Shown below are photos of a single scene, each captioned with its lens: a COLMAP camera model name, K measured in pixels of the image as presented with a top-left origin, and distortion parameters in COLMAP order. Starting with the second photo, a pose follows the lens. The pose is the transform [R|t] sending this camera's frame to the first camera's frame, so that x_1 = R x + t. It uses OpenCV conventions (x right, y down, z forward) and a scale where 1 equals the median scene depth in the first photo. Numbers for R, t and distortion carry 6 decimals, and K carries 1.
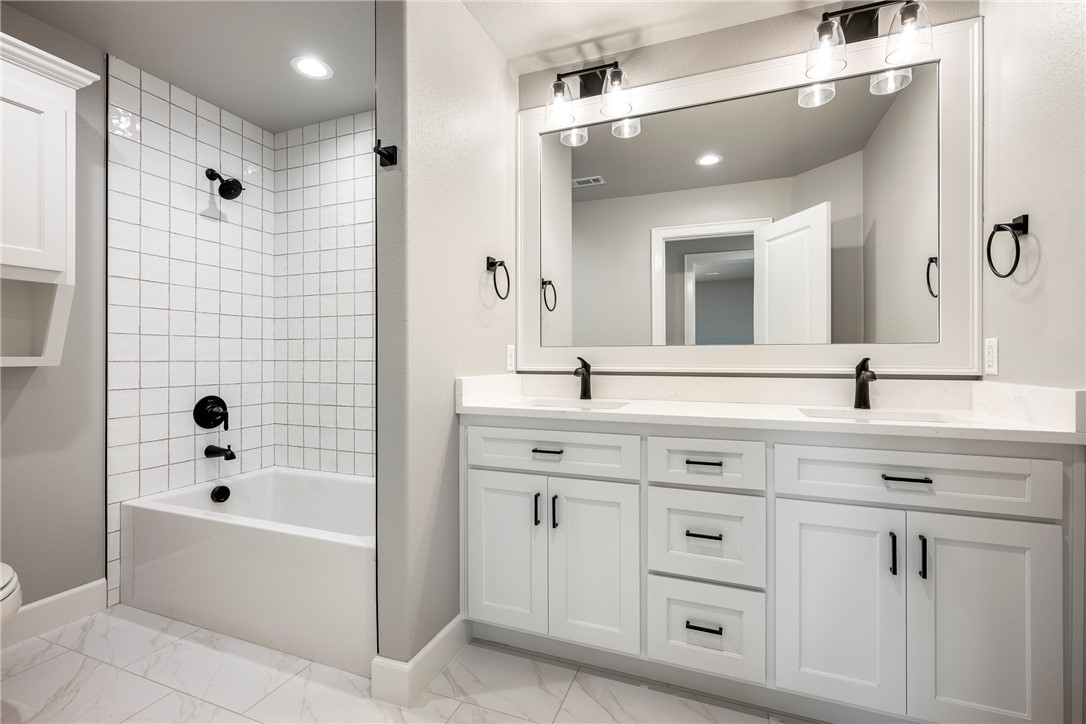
lens RADIAL K [[491.5, 0, 522.8], [0, 491.5, 360.4], [0, 0, 1]] dist [0.033429, -0.020808]
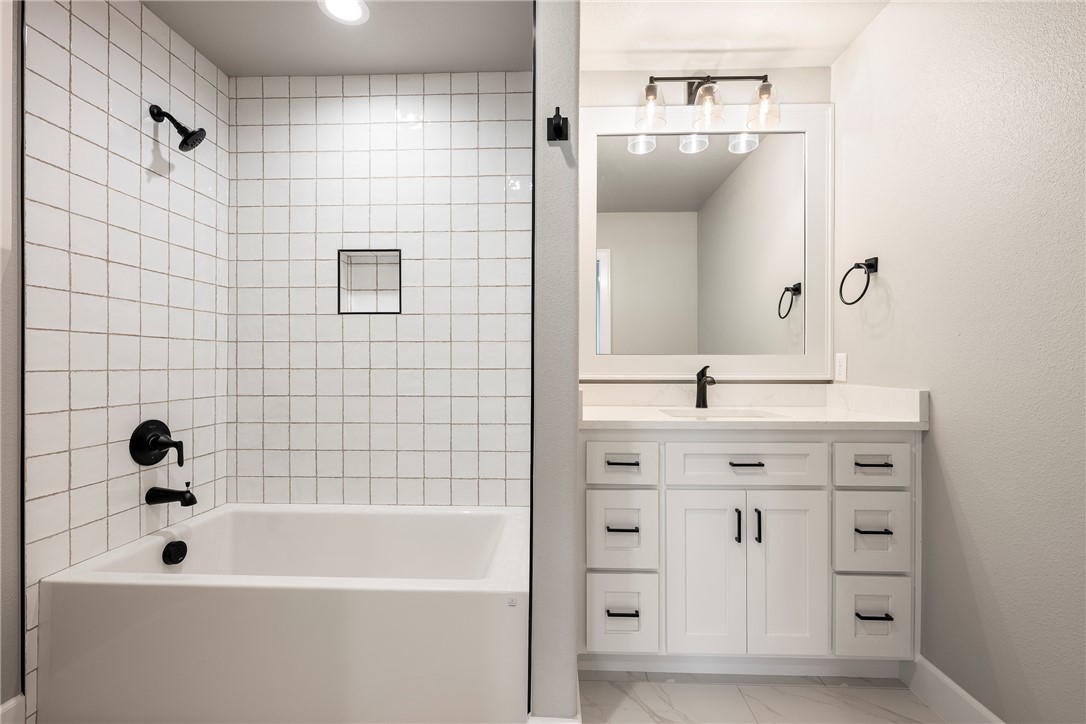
lens RADIAL K [[481.5, 0, 535.0], [0, 481.5, 367.9], [0, 0, 1]] dist [-0.004352, 0.000175]
pose [[0.938295, 0.001286, 0.345834, -0.242722], [-0.000690, 0.999998, -0.001847, 0.000171], [-0.345835, 0.001494, 0.938294, 0.097504]]
